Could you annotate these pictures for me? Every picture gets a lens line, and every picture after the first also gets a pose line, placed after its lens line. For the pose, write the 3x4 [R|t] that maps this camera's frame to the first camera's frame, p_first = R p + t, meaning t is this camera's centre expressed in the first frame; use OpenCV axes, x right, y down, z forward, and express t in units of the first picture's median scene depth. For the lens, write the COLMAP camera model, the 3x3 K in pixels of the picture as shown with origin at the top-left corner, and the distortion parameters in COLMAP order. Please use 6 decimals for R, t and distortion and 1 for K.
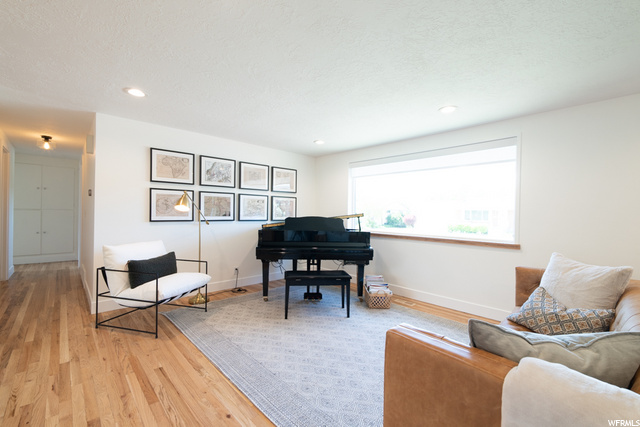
lens RADIAL K [[273.6, 0, 320.0], [0, 273.6, 213.5], [0, 0, 1]] dist [-0.002896, -0.000026]
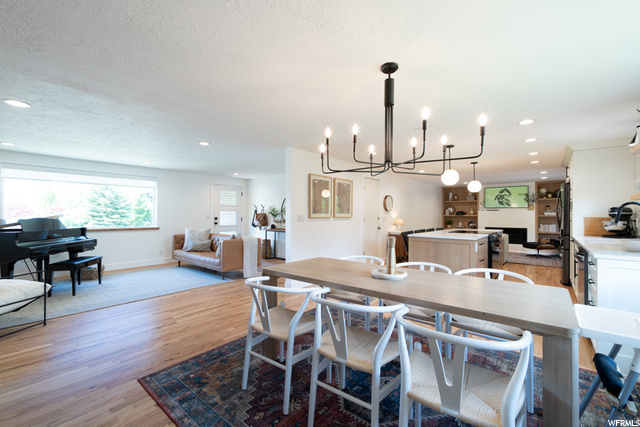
lens RADIAL K [[273.6, 0, 320.0], [0, 273.6, 213.5], [0, 0, 1]] dist [-0.002896, -0.000026]
pose [[-0.120749, -0.015835, 0.992557, -1.391555], [-0.005376, 0.999869, 0.015298, -0.033748], [-0.992669, -0.003488, -0.120818, -0.019092]]
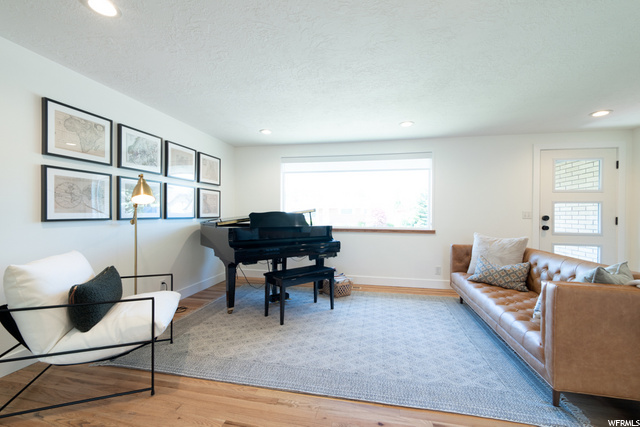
lens RADIAL K [[273.6, 0, 320.0], [0, 273.6, 213.5], [0, 0, 1]] dist [-0.002896, -0.000026]
pose [[0.818827, -0.010212, 0.573949, -0.471271], [0.007495, 0.999947, 0.007098, 0.012288], [-0.573991, -0.001510, 0.818860, 0.168978]]
